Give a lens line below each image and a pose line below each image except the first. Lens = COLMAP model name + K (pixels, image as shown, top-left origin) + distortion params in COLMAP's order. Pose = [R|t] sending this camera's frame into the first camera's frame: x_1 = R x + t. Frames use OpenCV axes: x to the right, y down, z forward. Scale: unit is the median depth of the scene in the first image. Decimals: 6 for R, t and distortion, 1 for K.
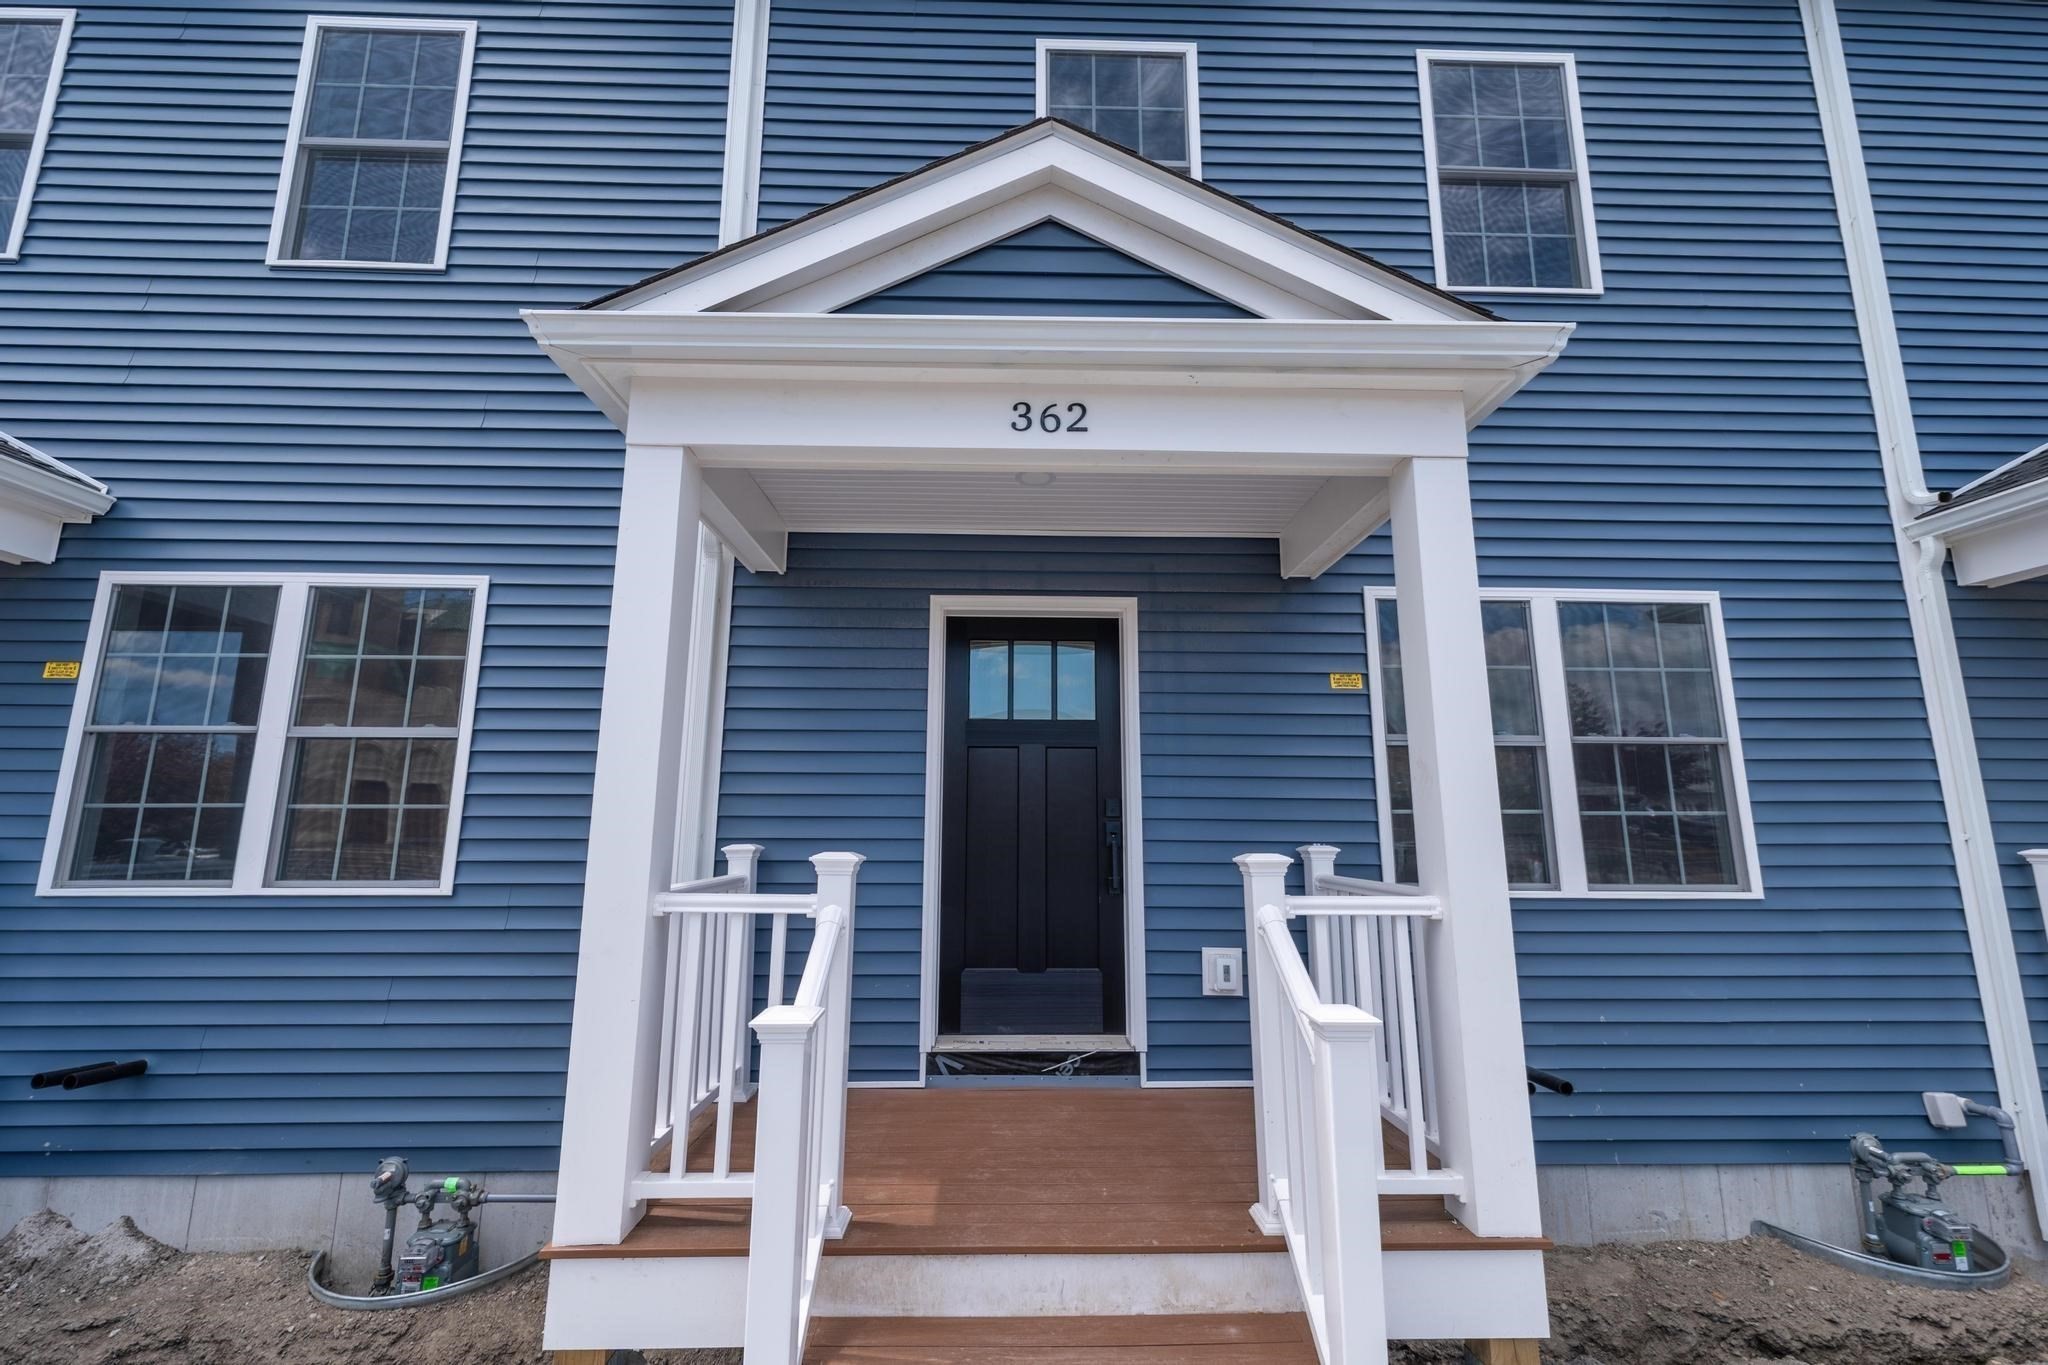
lens RADIAL K [[834.4, 0, 1025.9], [0, 834.4, 681.3], [0, 0, 1]] dist [0.004512, -0.000774]
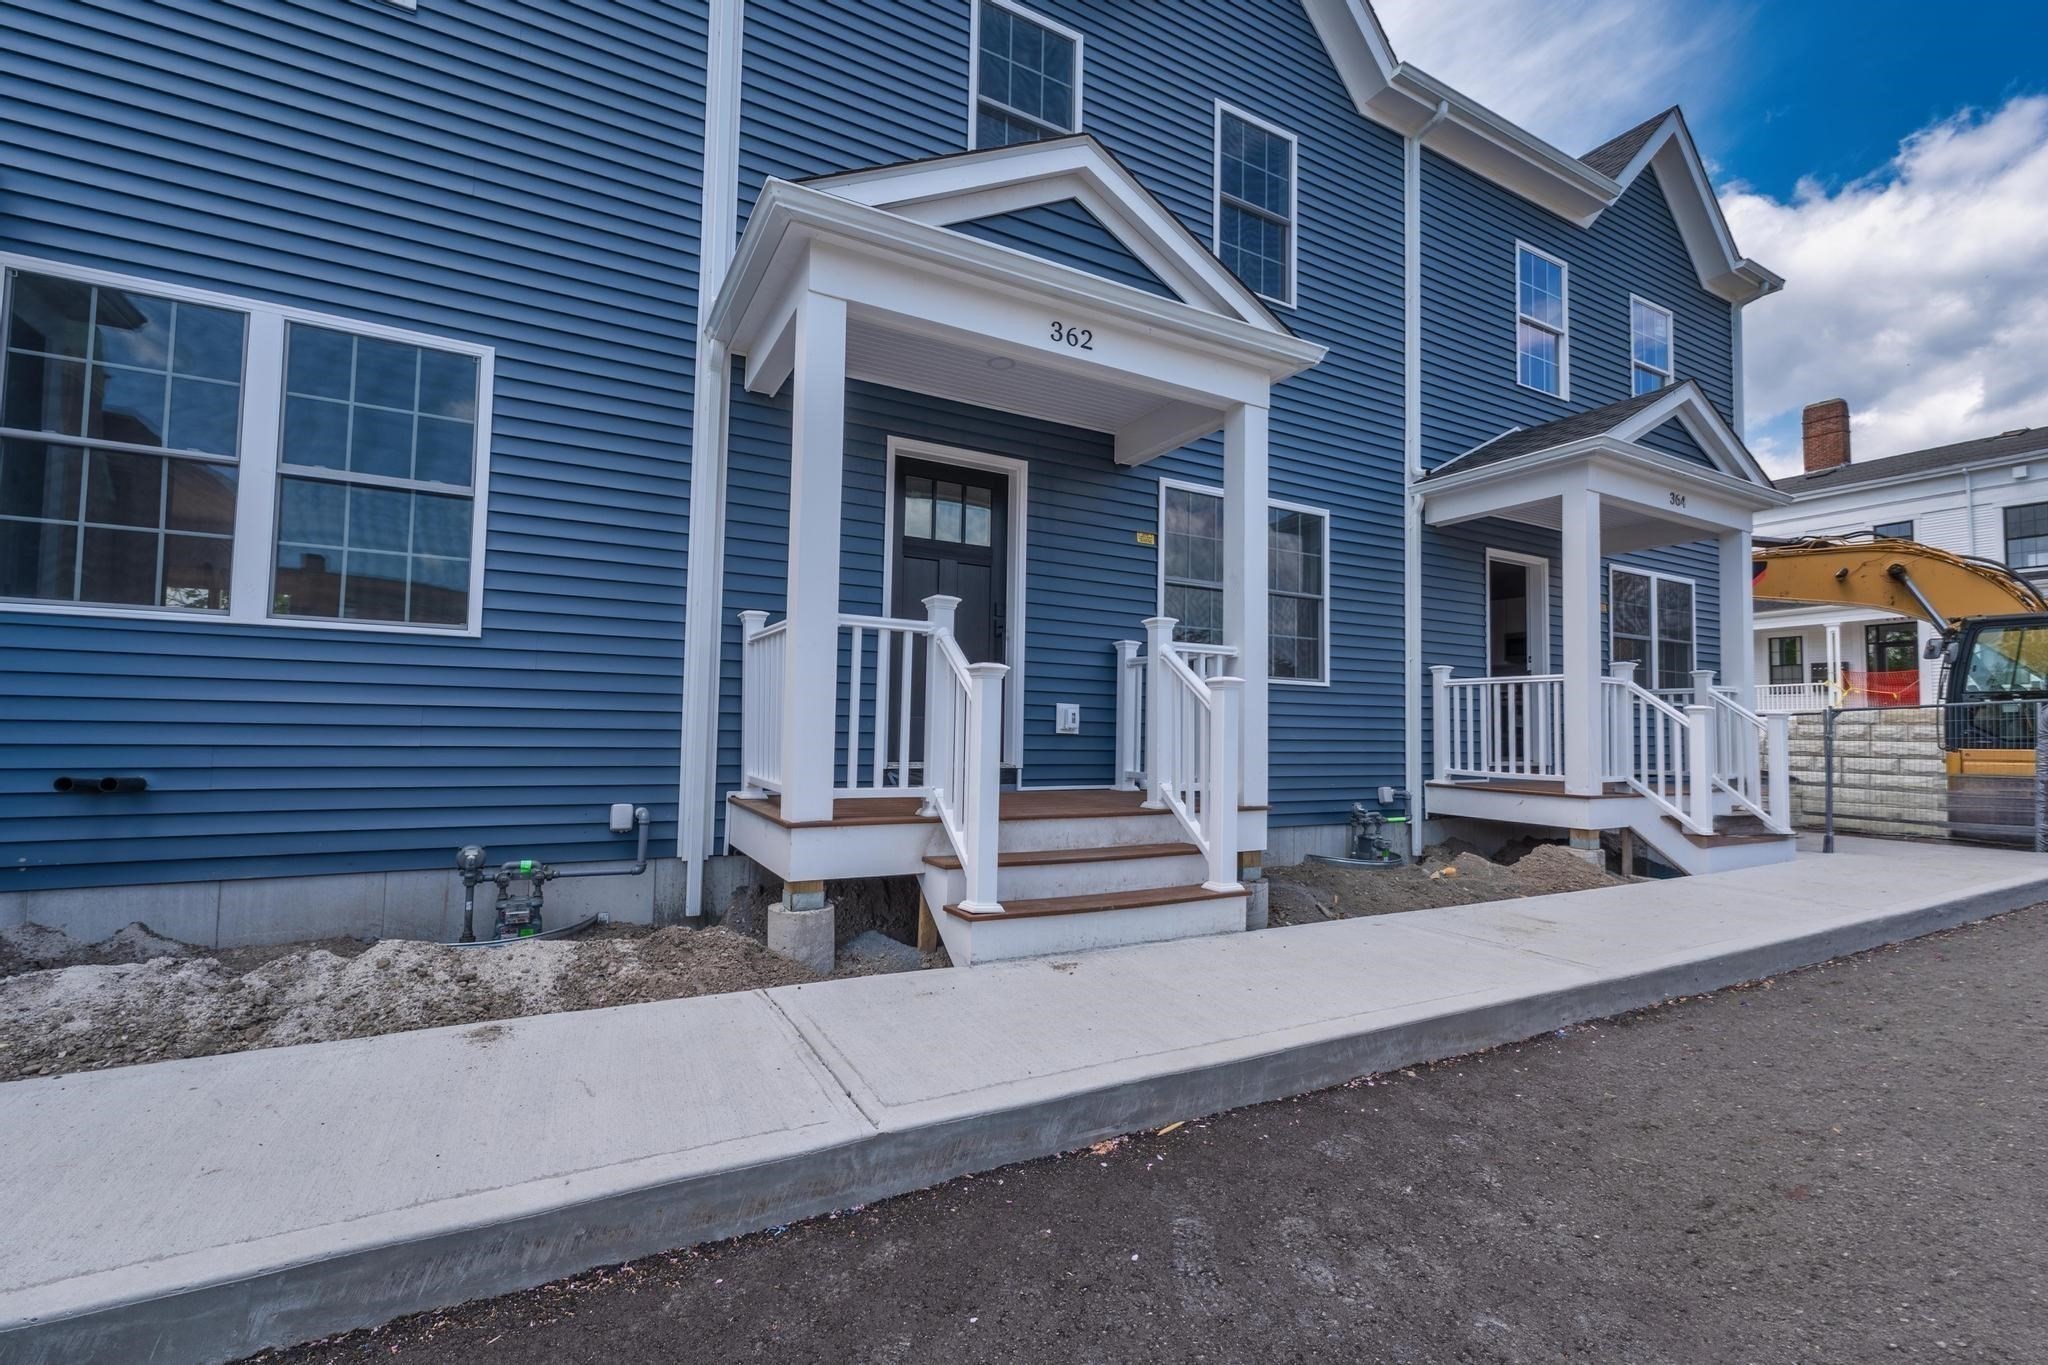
lens RADIAL K [[876.7, 0, 1029.6], [0, 876.7, 681.2], [0, 0, 1]] dist [0.004919, -0.000652]
pose [[0.887390, 0.037499, 0.459493, -0.559514], [-0.095435, 0.990039, 0.103511, 0.119126], [-0.451034, -0.135706, 0.882129, -0.369575]]
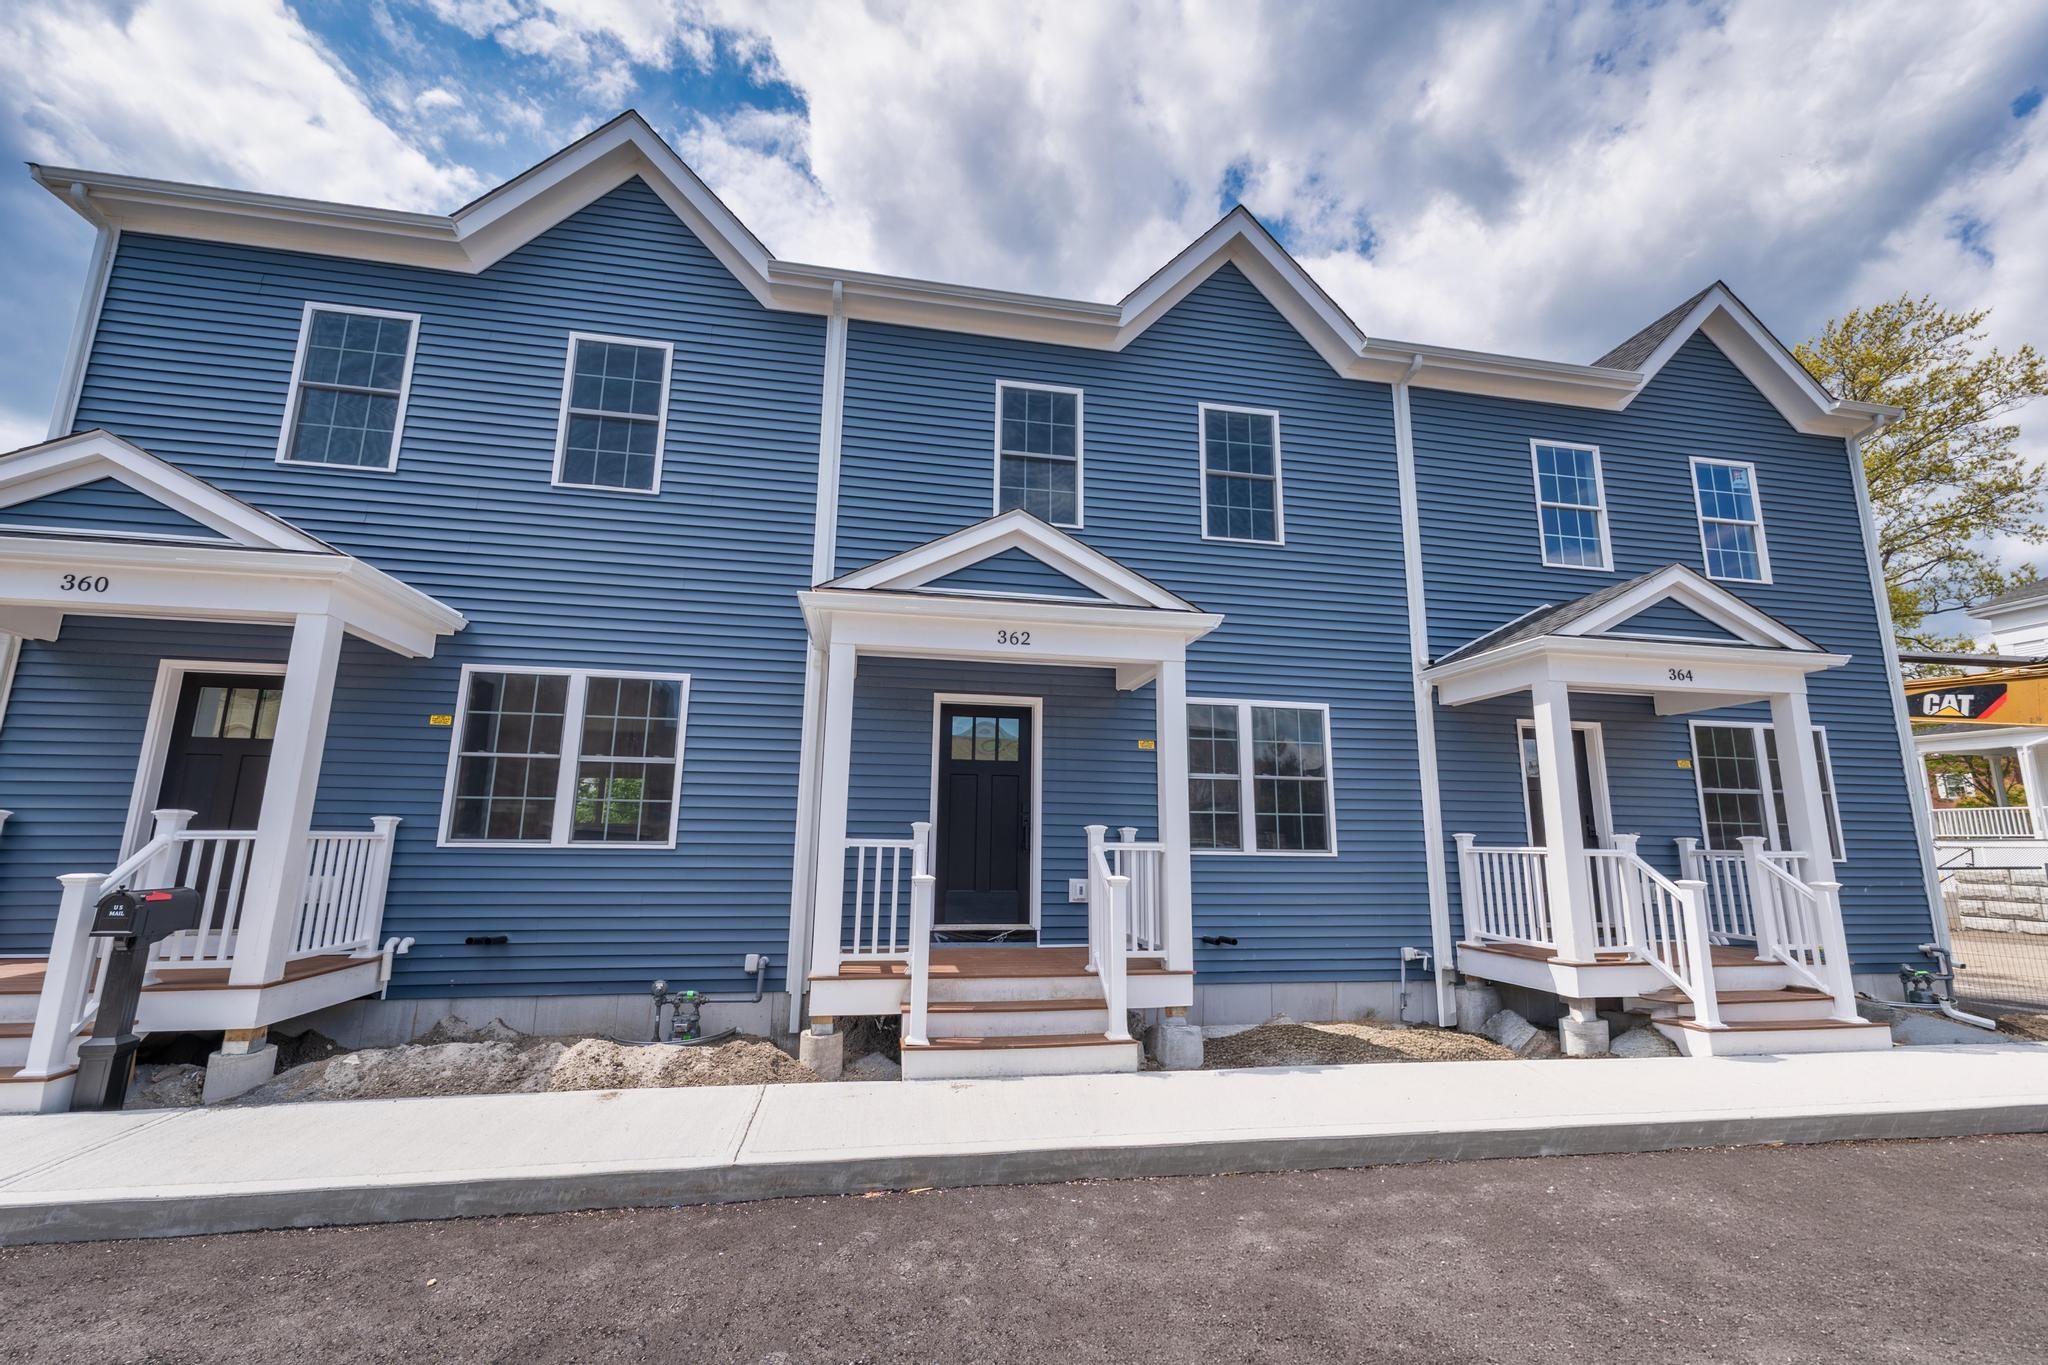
lens RADIAL K [[834.4, 0, 1030.3], [0, 834.4, 681.3], [0, 0, 1]] dist [0.004512, -0.000774]
pose [[0.987301, 0.038155, 0.154208, -0.202412], [-0.036467, 0.999240, -0.013760, -0.117771], [-0.154615, 0.007962, 0.987943, -0.940480]]
